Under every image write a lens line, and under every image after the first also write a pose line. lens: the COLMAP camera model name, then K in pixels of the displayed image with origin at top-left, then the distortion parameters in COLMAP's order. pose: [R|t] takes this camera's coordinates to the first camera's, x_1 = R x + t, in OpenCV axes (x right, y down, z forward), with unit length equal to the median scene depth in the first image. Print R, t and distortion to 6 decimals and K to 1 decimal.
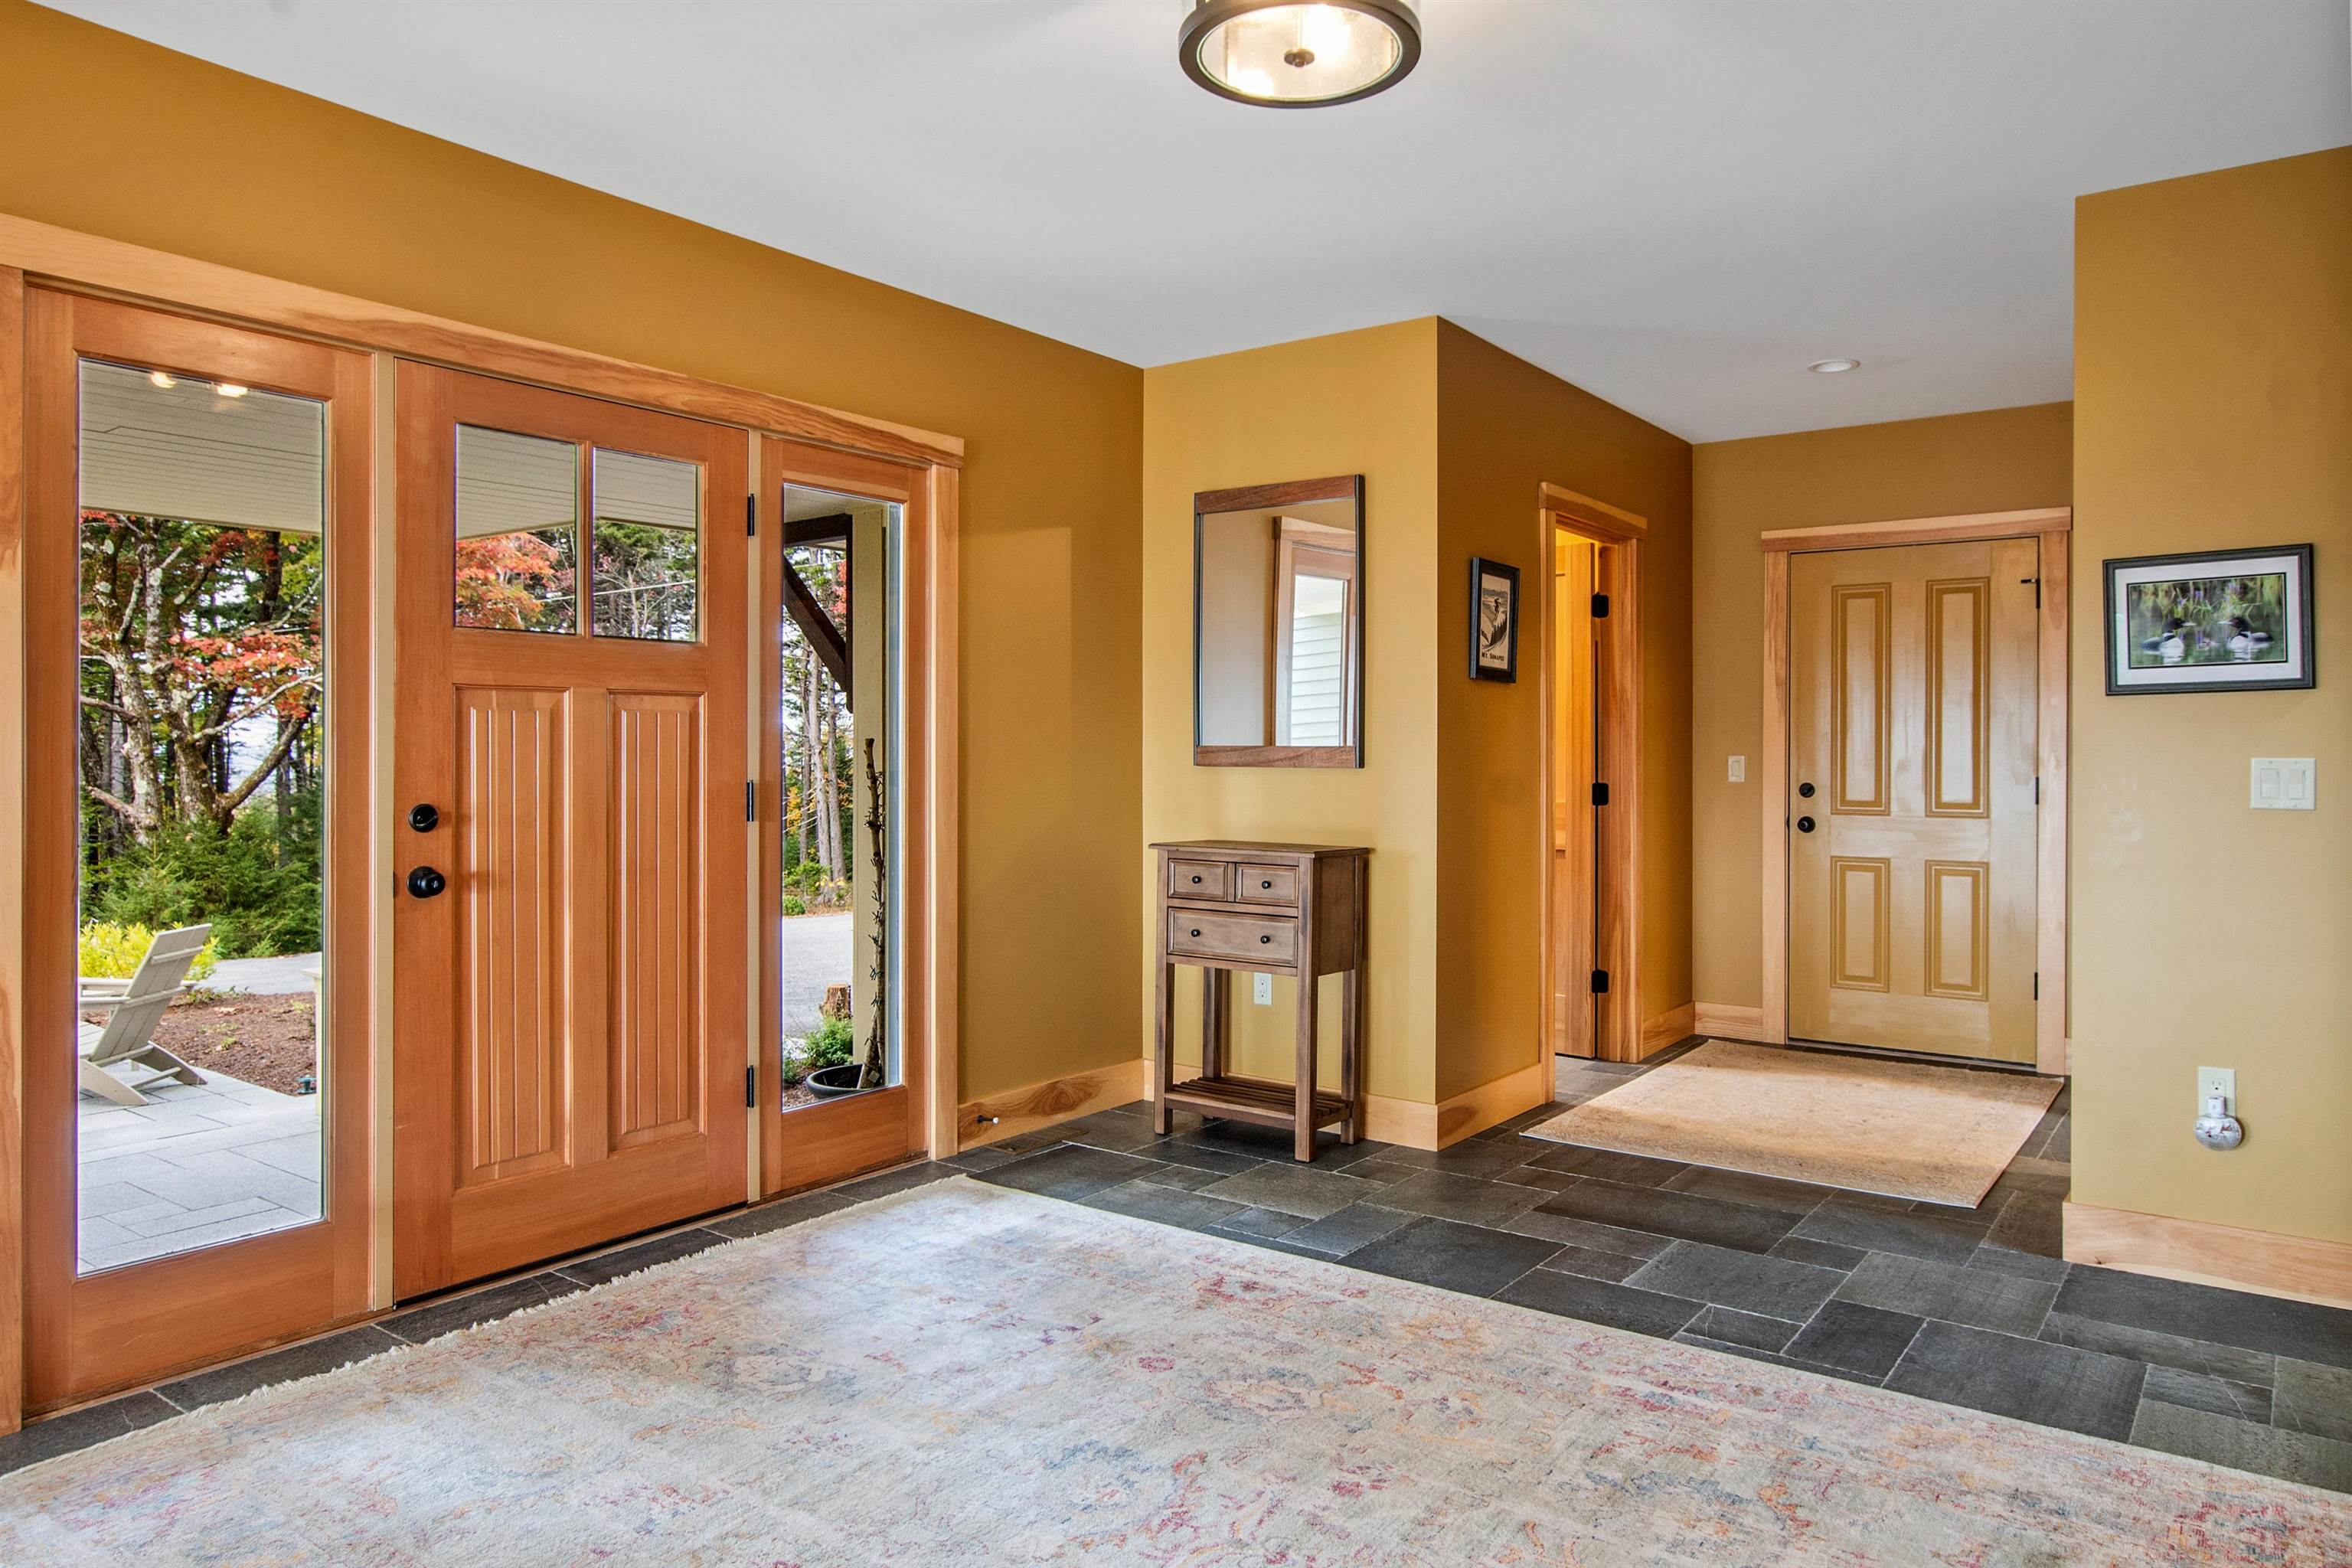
lens RADIAL K [[1505.6, 0, 1221.5], [0, 1505.6, 755.1], [0, 0, 1]] dist [-0.018450, 0.014079]
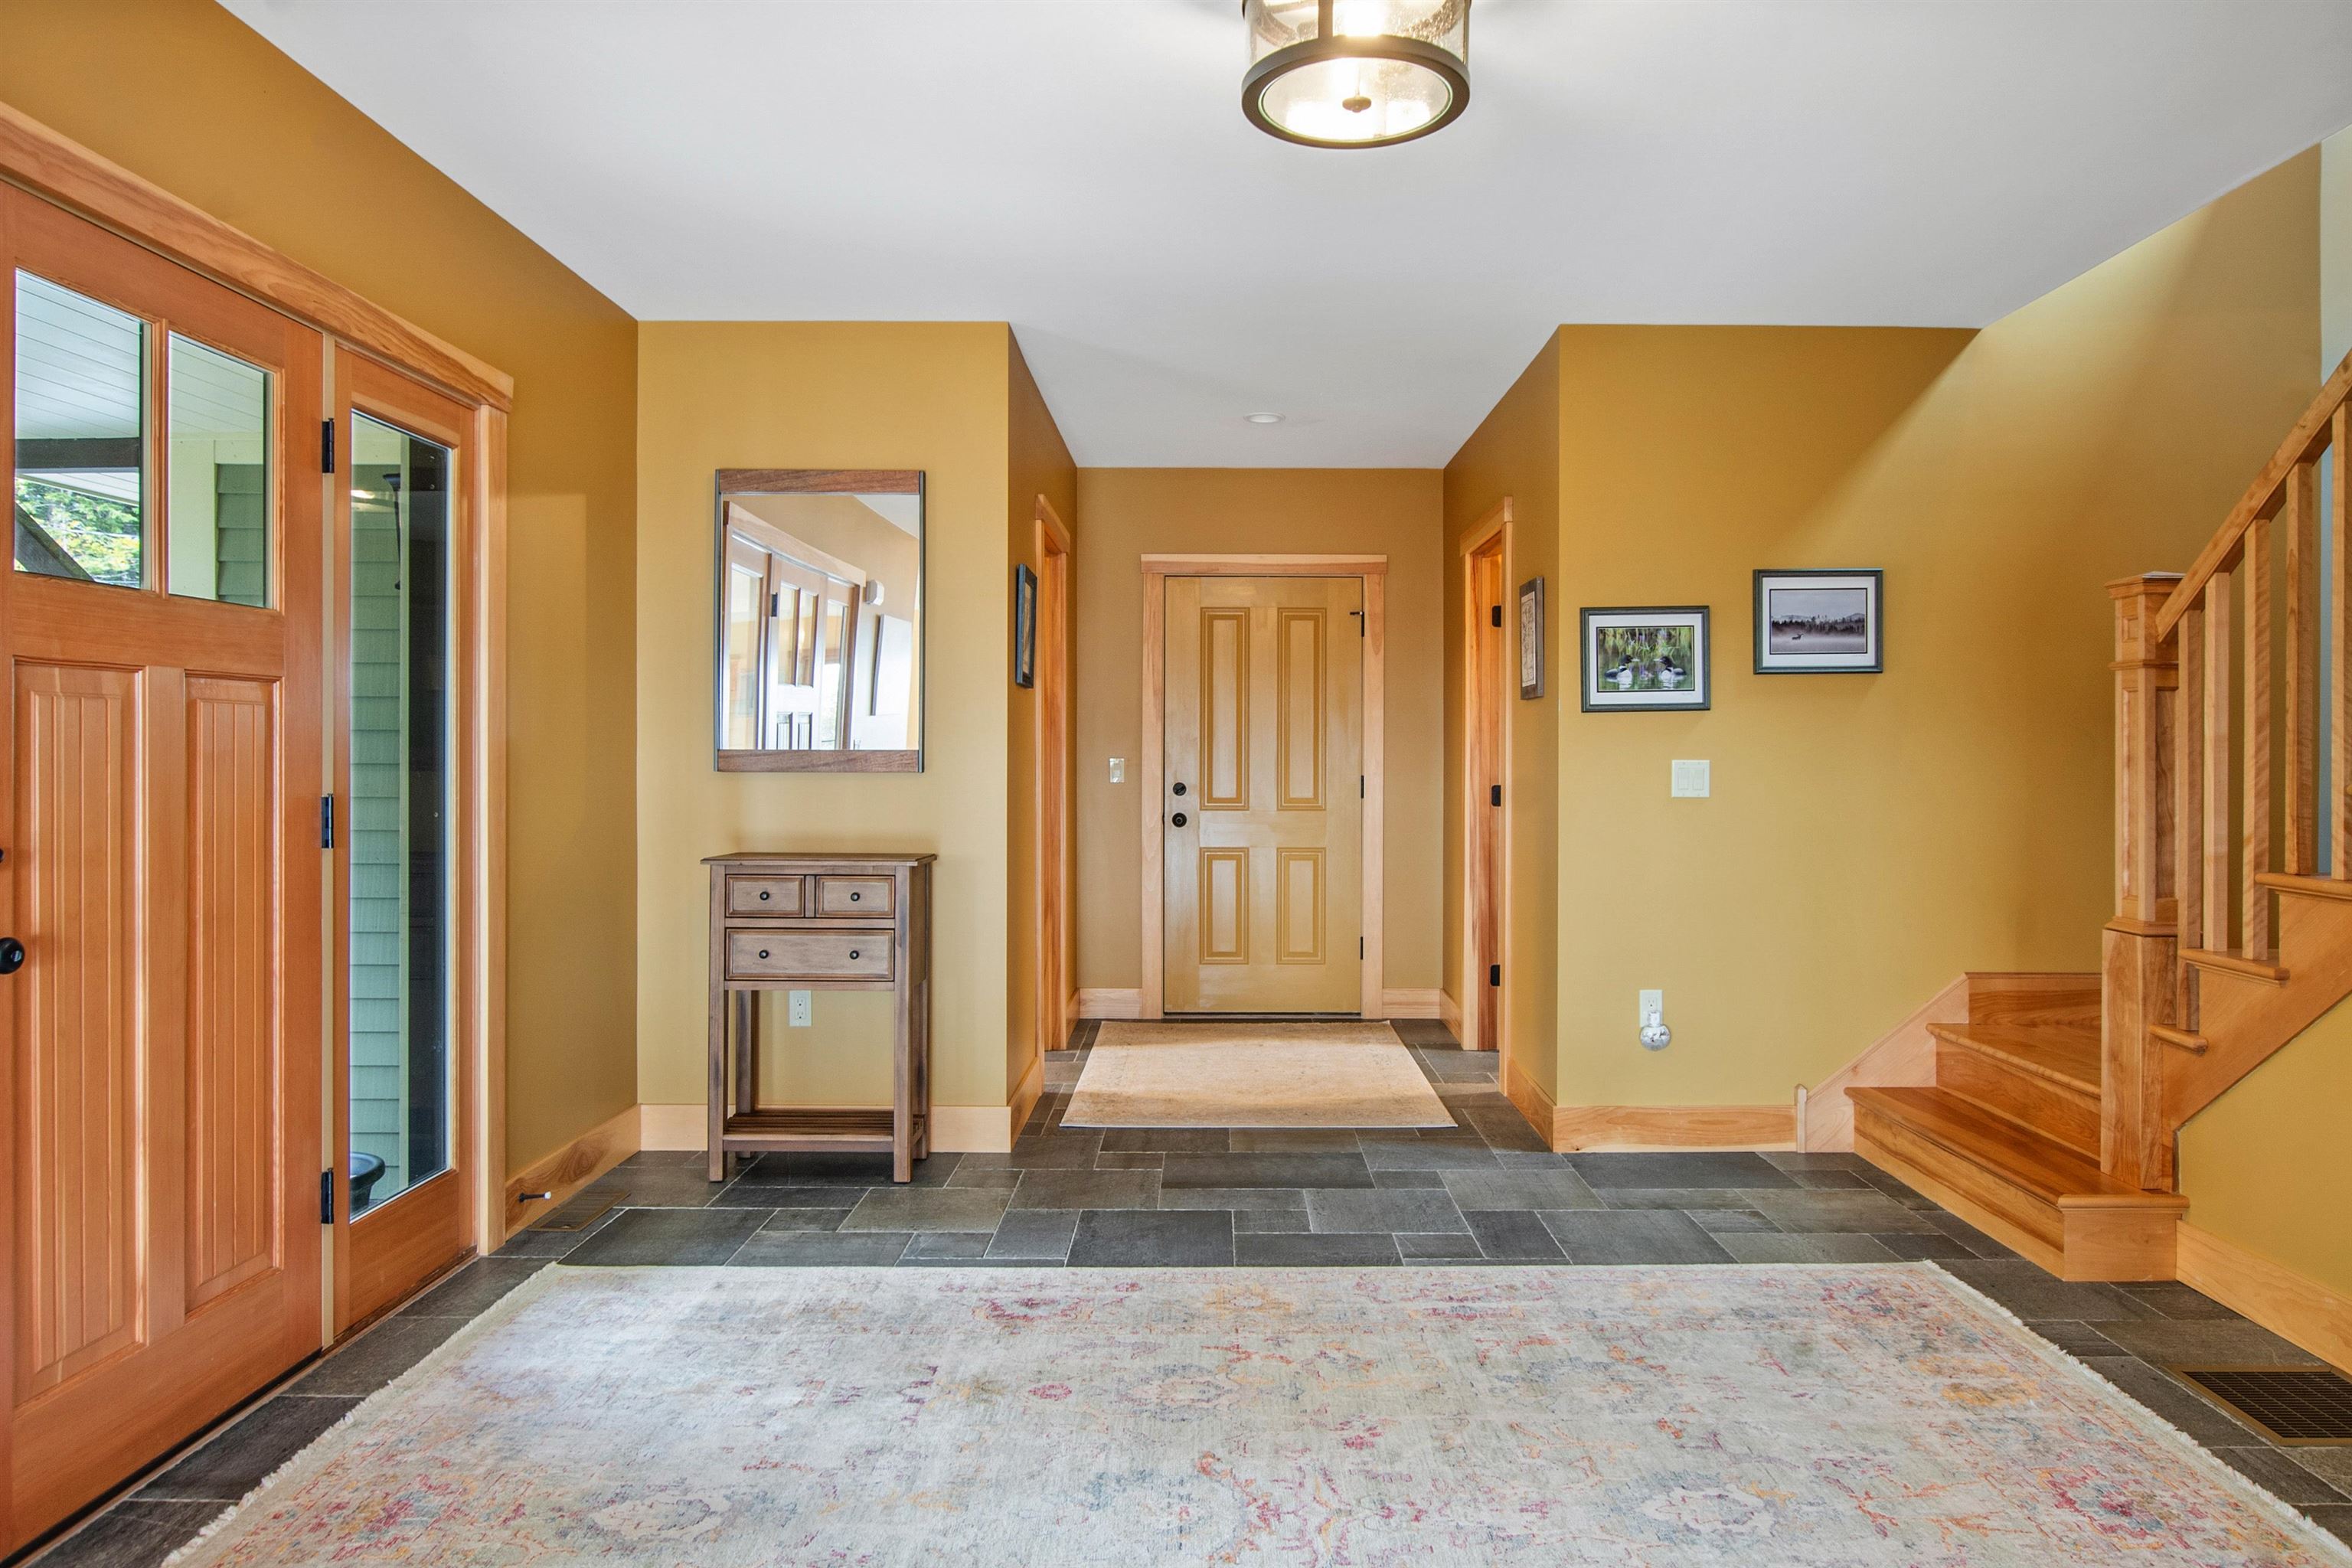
lens RADIAL K [[1505.6, 0, 1232.9], [0, 1505.6, 760.7], [0, 0, 1]] dist [-0.018450, 0.014079]
pose [[0.807345, -0.002561, 0.590075, -0.412444], [0.001275, 0.999996, 0.002597, -0.001540], [-0.590079, -0.001344, 0.807345, 0.123001]]
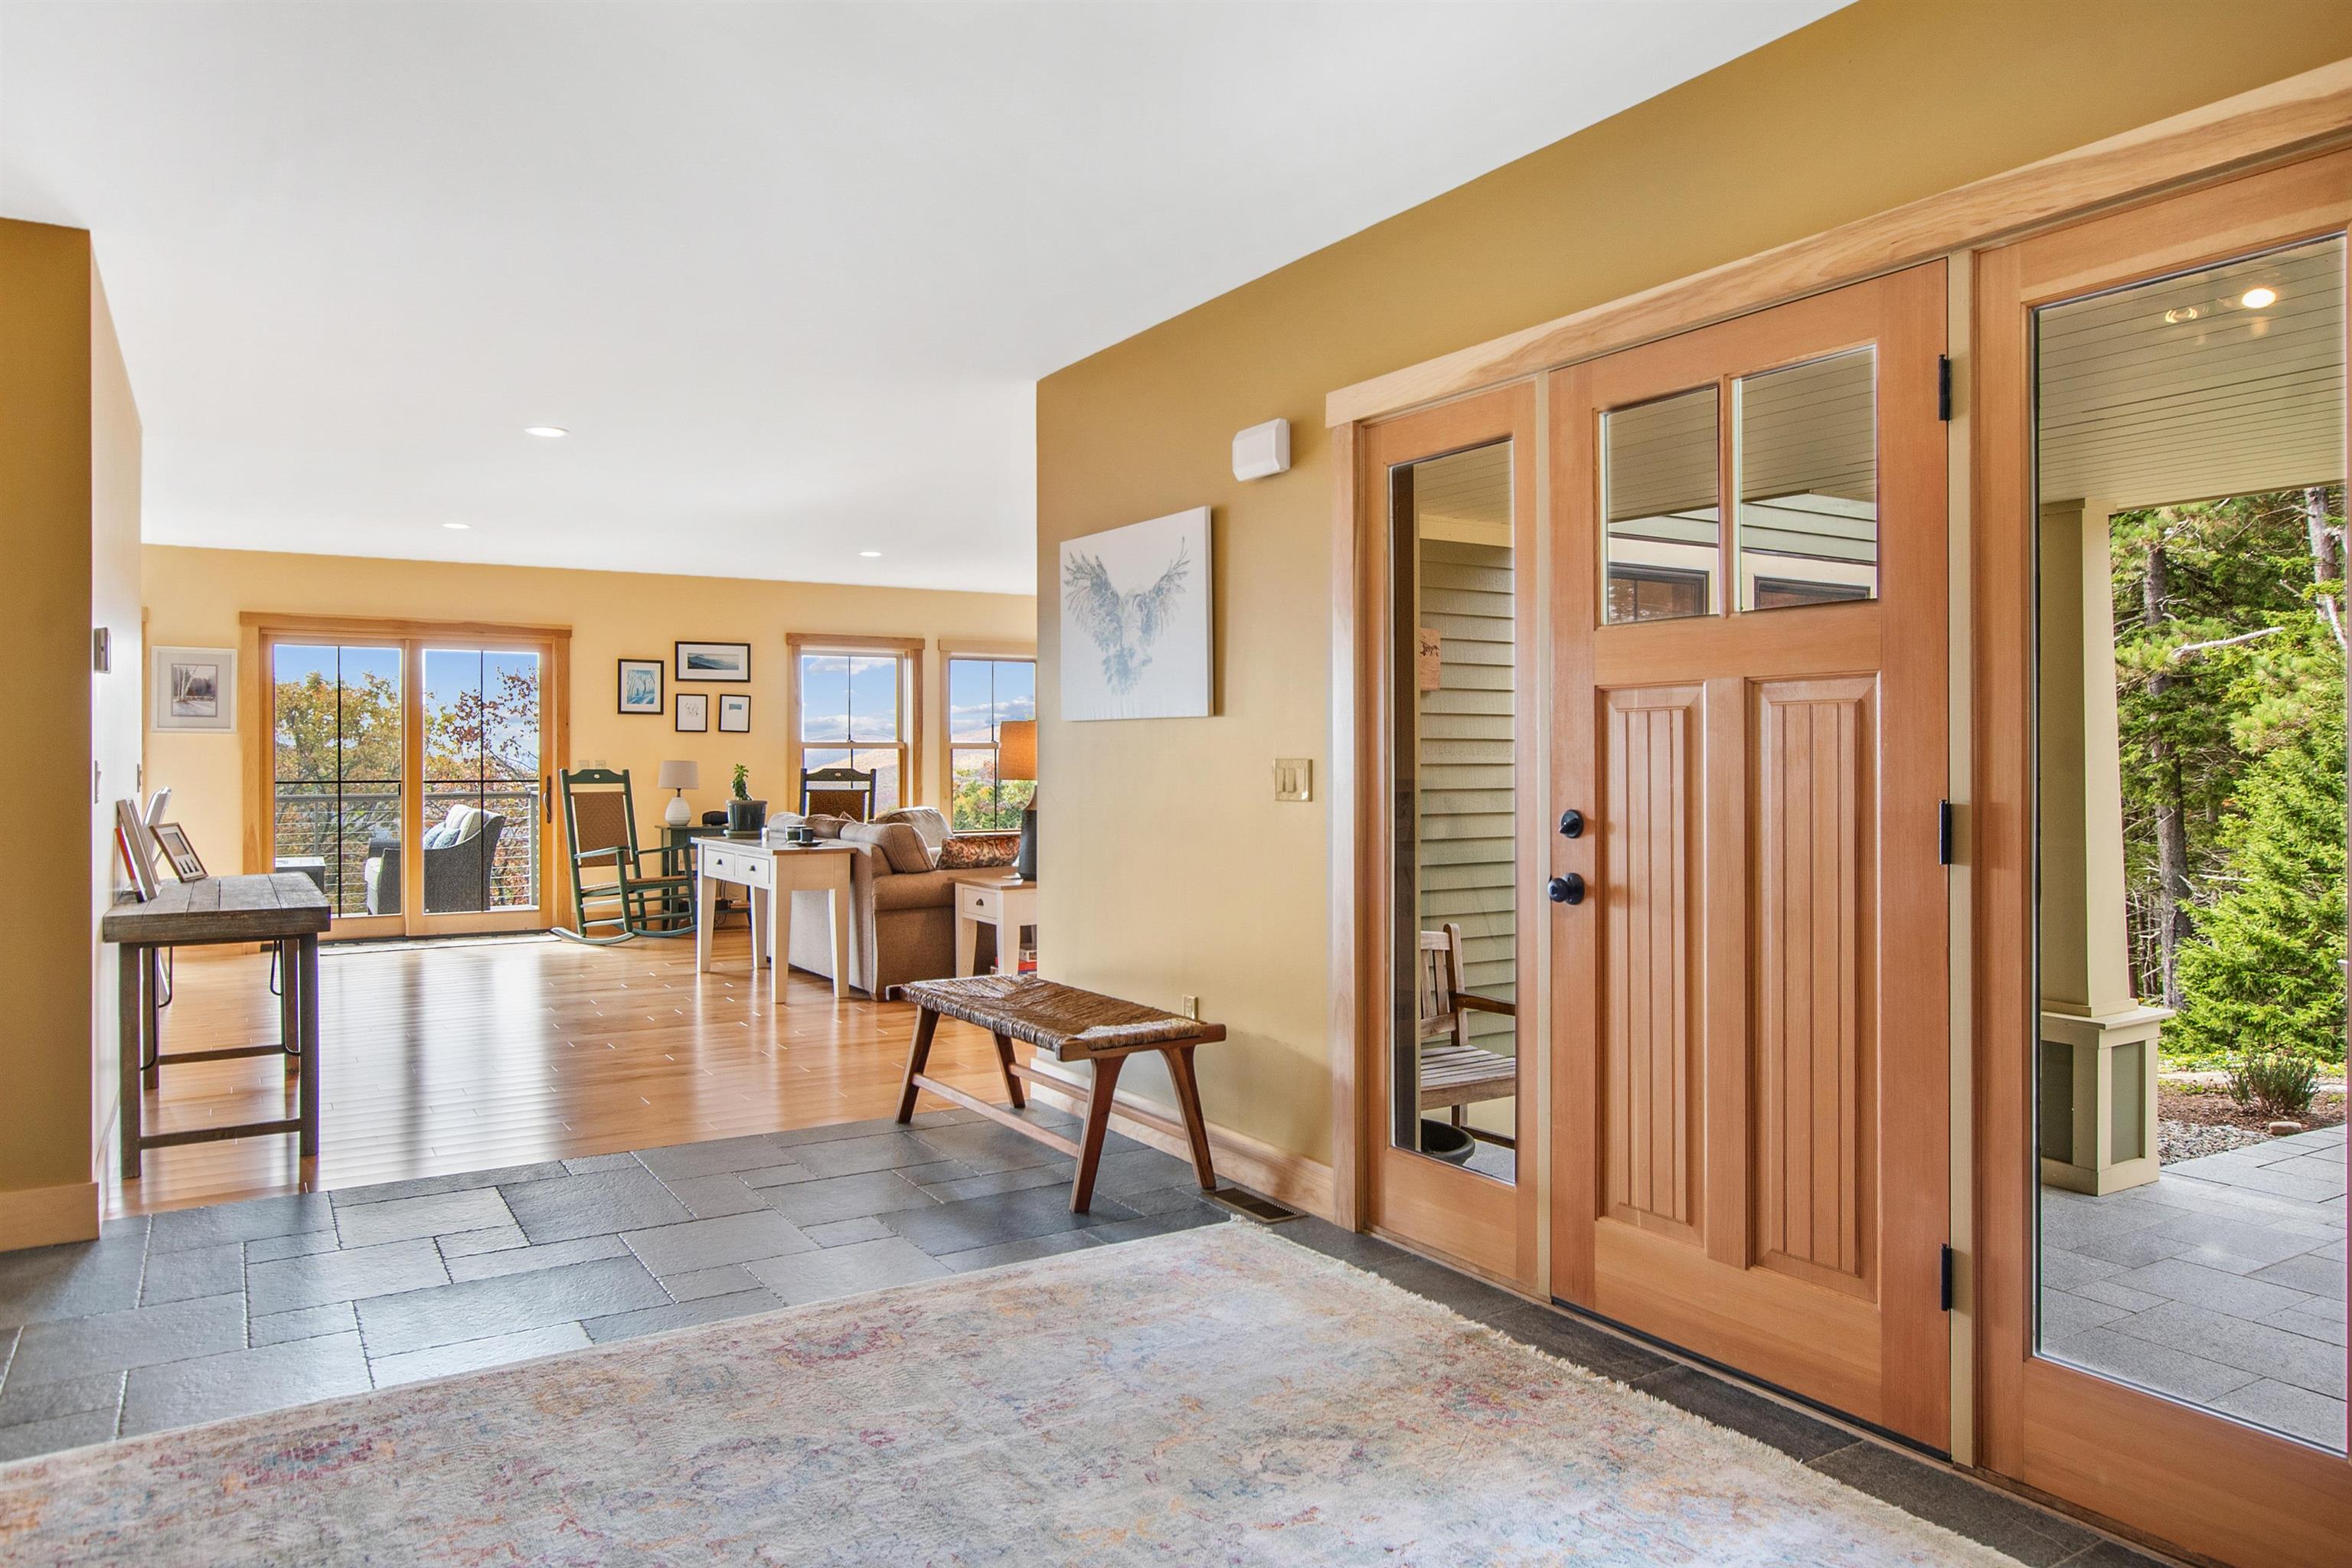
lens RADIAL K [[1505.6, 0, 1178.7], [0, 1505.6, 764.7], [0, 0, 1]] dist [-0.018450, 0.014079]
pose [[-0.378882, -0.004154, -0.925435, 0.426720], [-0.004824, 0.999985, -0.002514, 0.005661], [0.925432, 0.003512, -0.378897, 0.991546]]
